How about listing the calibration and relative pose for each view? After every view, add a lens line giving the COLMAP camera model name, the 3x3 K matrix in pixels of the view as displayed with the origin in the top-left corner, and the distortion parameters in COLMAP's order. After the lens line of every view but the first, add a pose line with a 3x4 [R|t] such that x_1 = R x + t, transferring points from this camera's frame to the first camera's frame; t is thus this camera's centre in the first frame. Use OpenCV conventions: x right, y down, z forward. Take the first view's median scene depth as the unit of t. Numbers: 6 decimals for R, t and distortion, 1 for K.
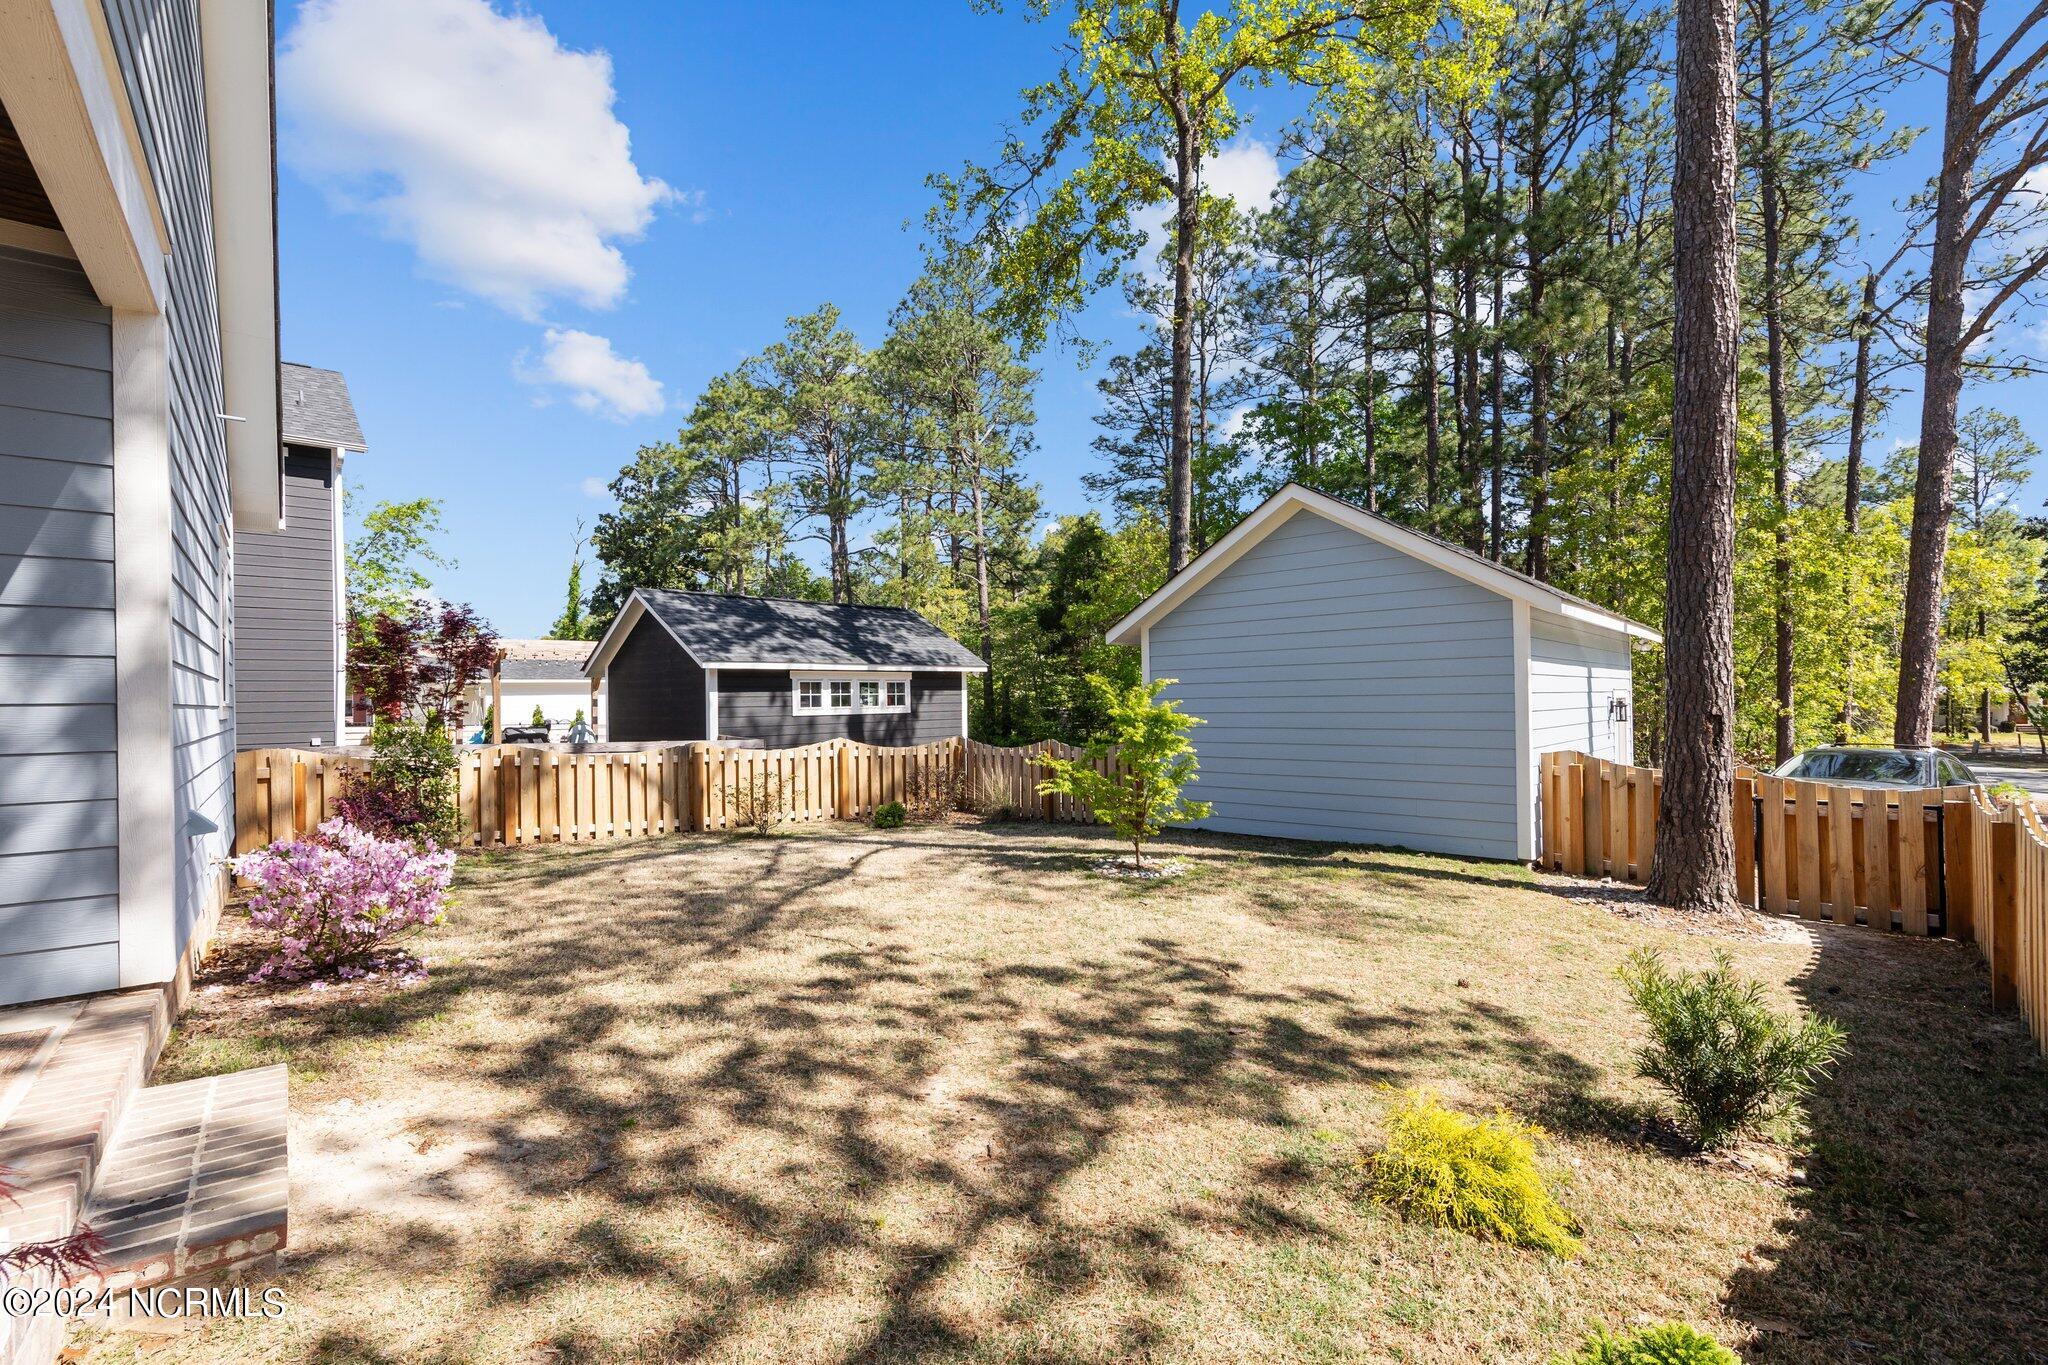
lens RADIAL K [[882.9, 0, 1024.0], [0, 882.9, 682.5], [0, 0, 1]] dist [-0.000746, -0.000592]
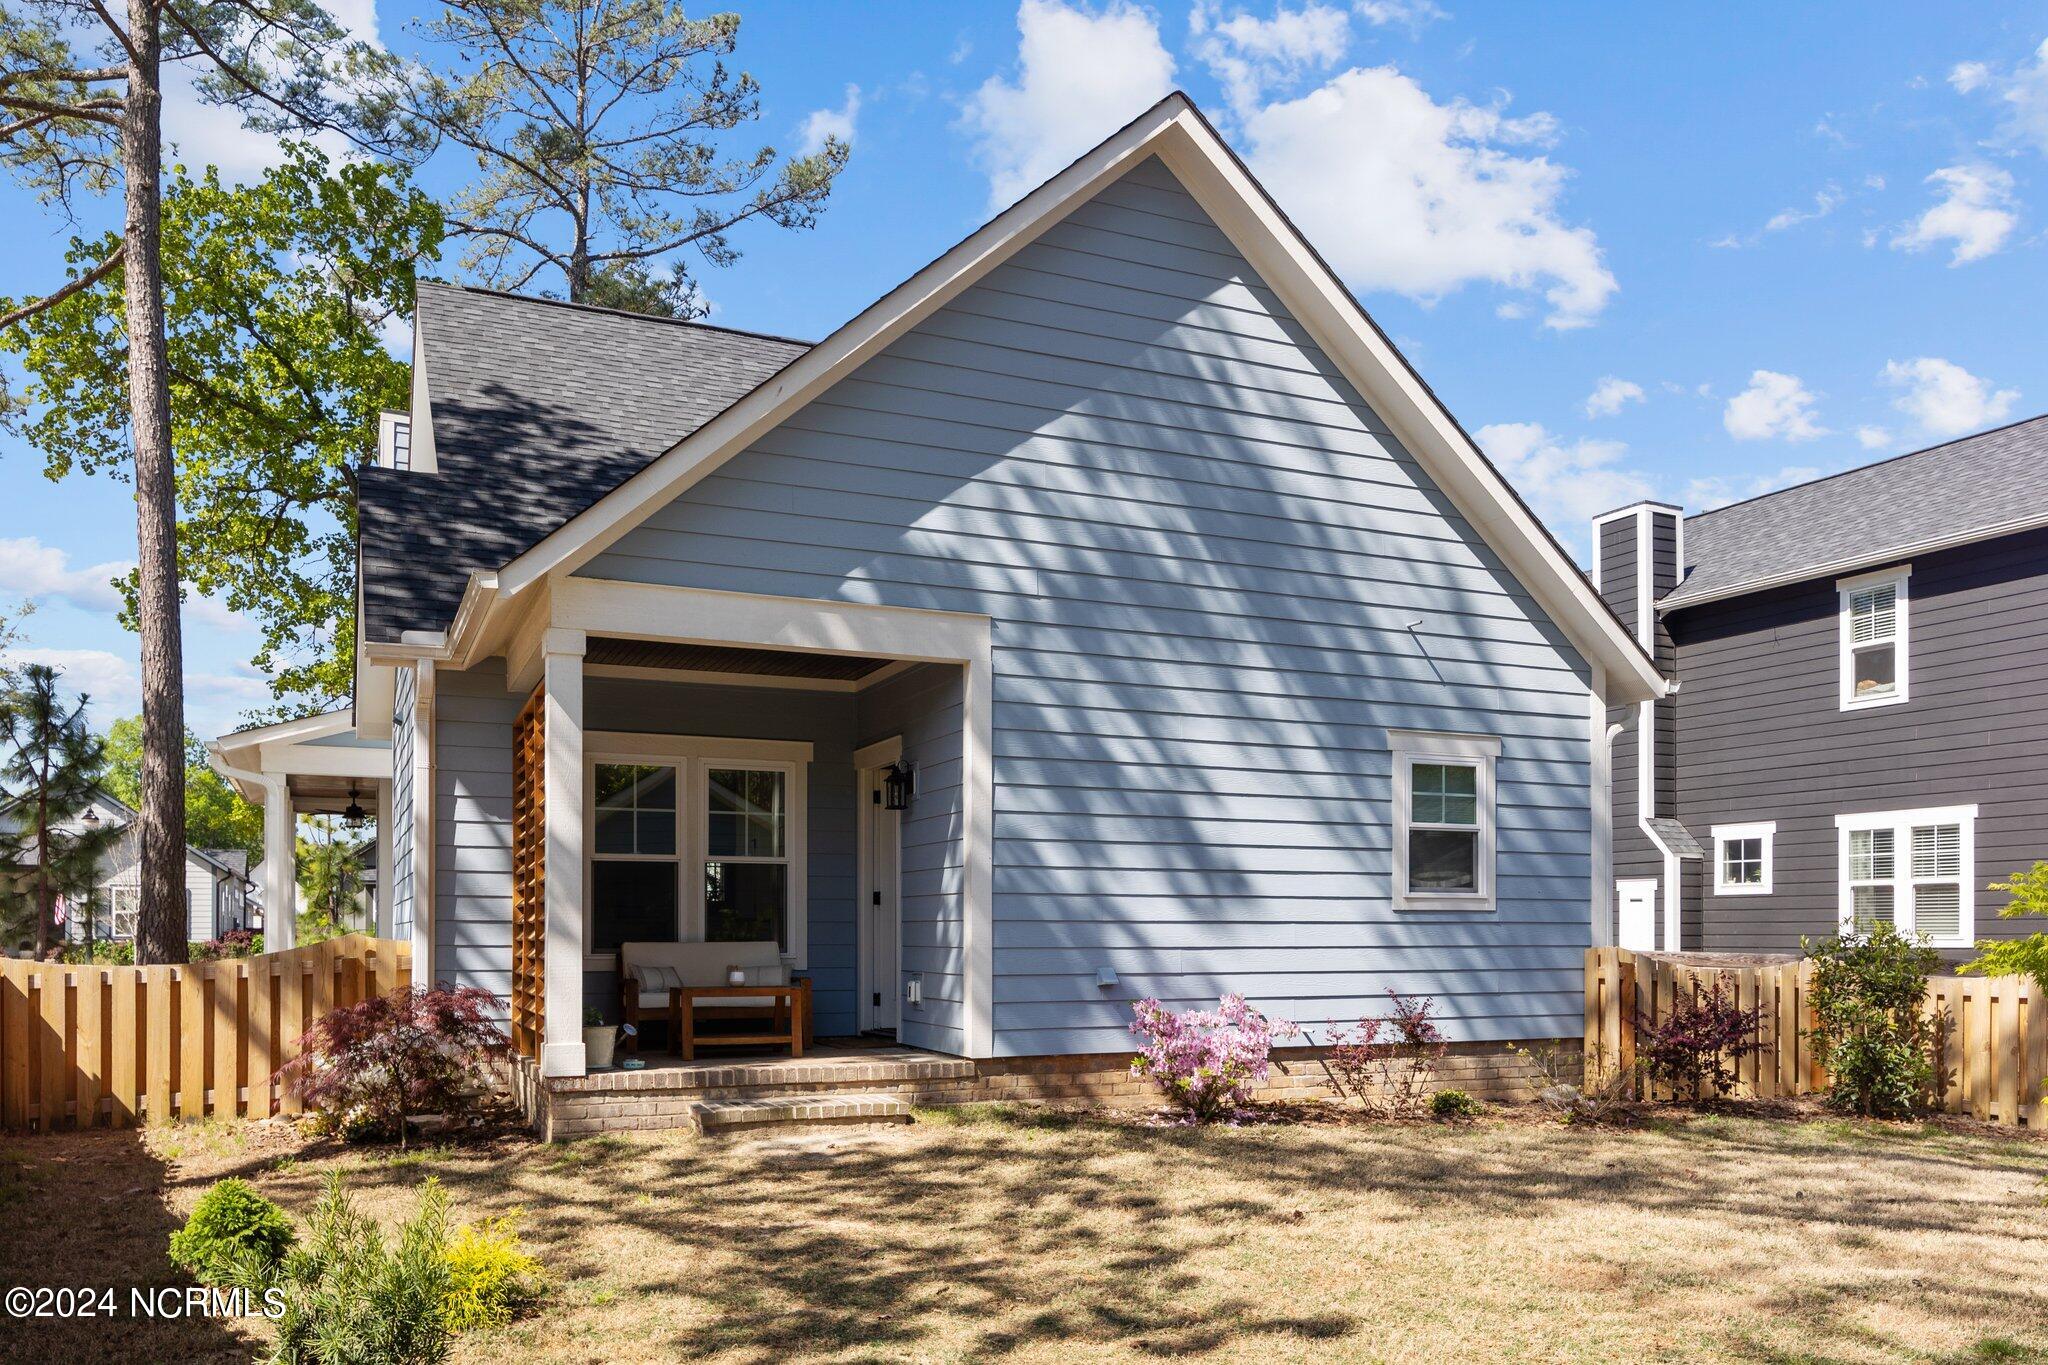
lens RADIAL K [[1574.5, 0, 1024.0], [0, 1574.5, 682.5], [0, 0, 1]] dist [0.000536, -0.001668]
pose [[-0.258611, -0.144618, -0.955095, 1.774359], [0.015134, 0.988002, -0.153698, 0.091770], [0.965863, -0.054203, -0.253319, 1.700106]]
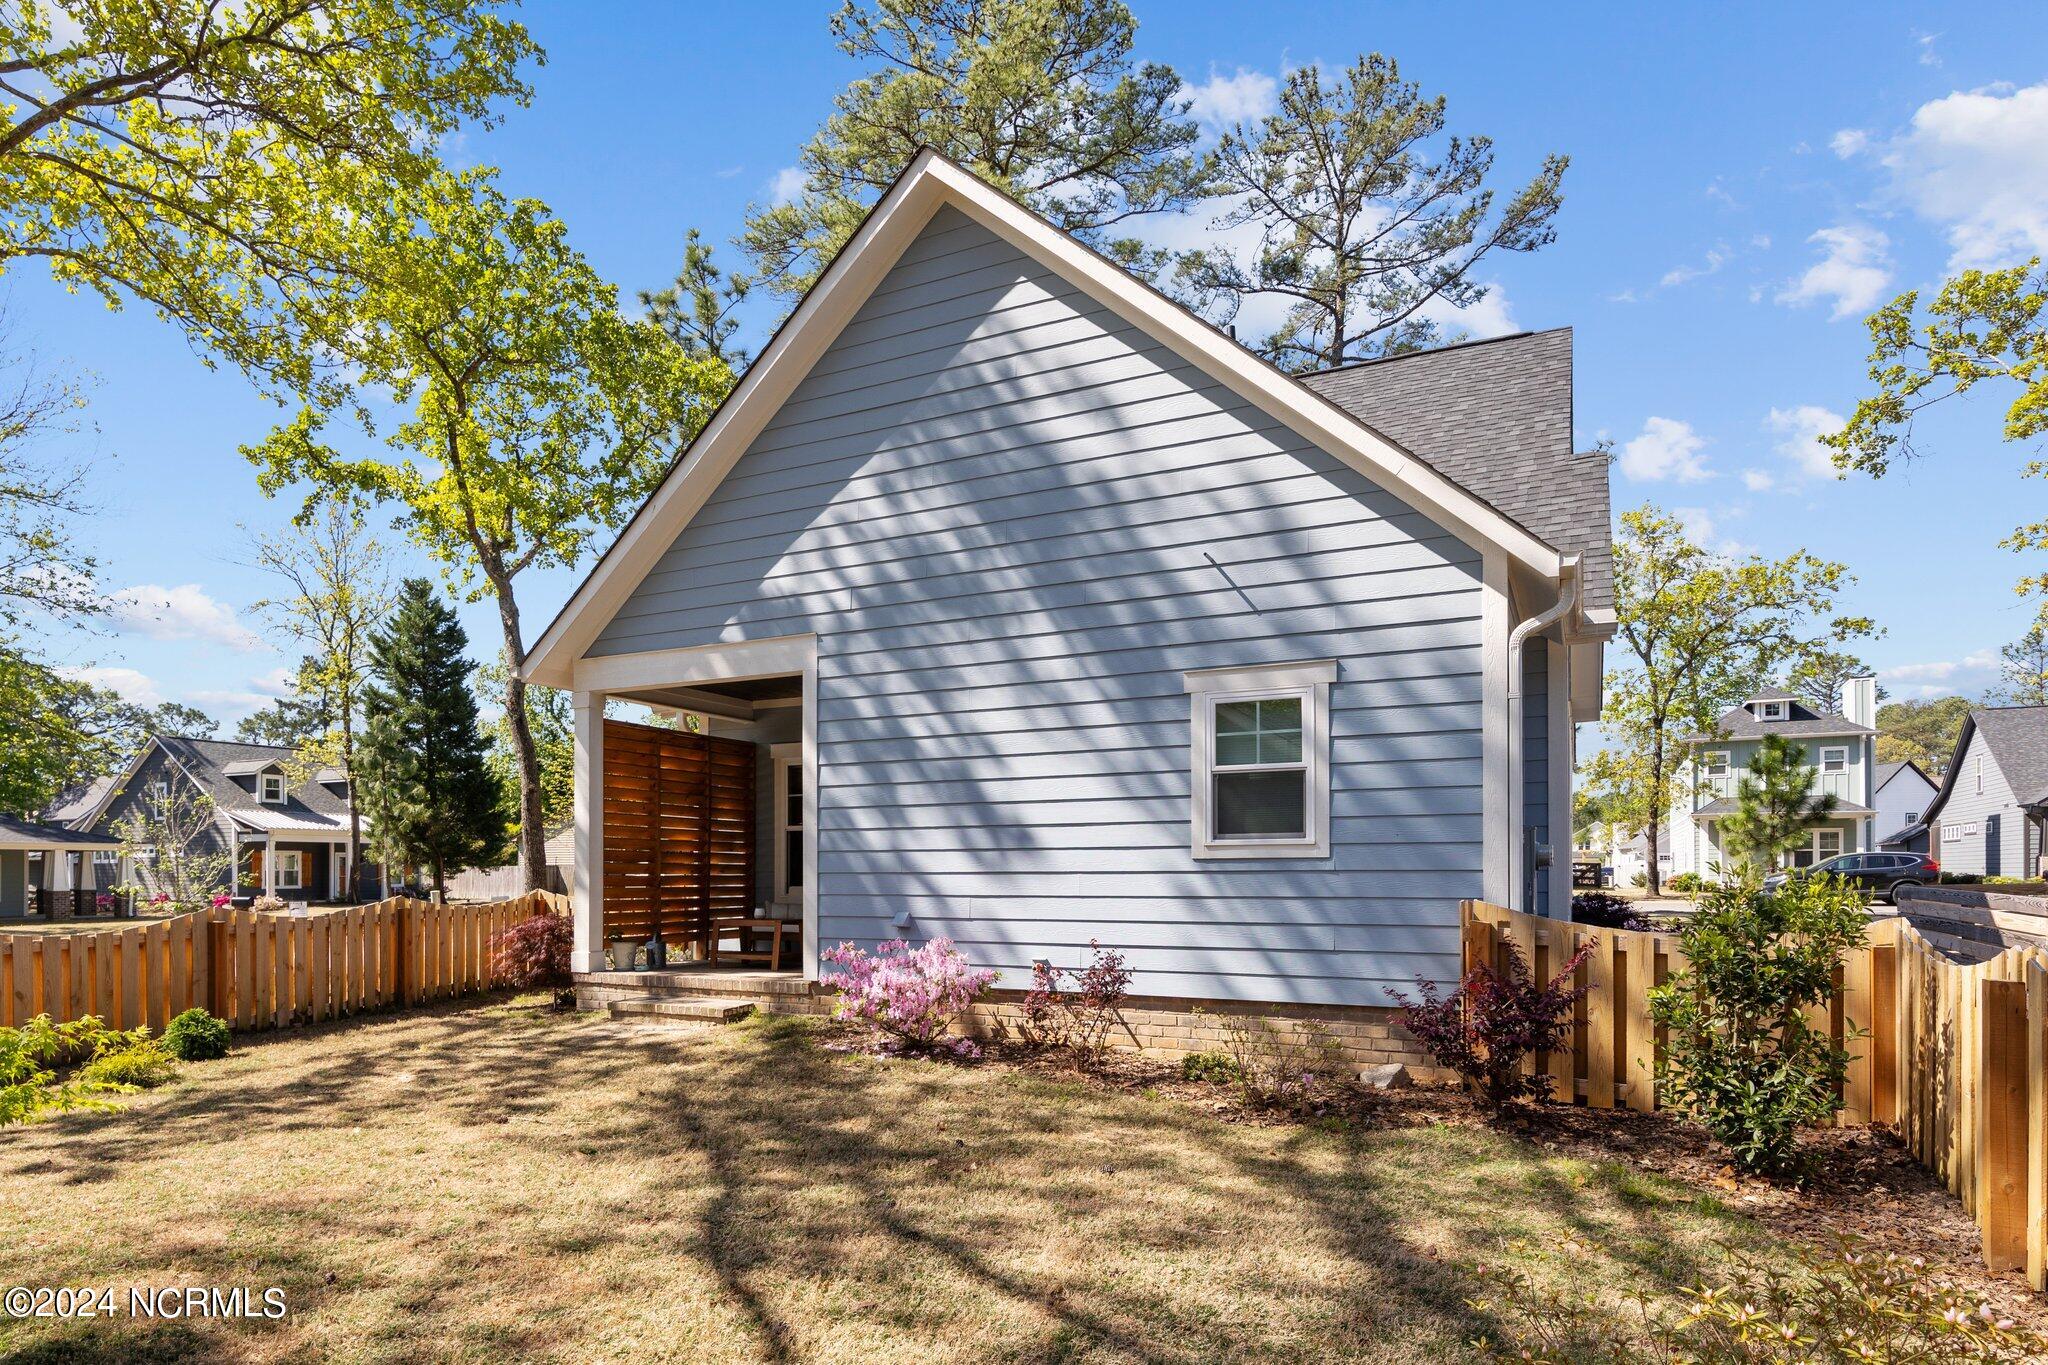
lens RADIAL K [[1207.7, 0, 1024.0], [0, 1207.7, 682.5], [0, 0, 1]] dist [-0.003125, 0.000182]
pose [[-0.917824, -0.042639, -0.394690, -0.230447], [0.020918, 0.987639, -0.155340, 0.087292], [0.396436, -0.150831, -0.905588, 3.588410]]
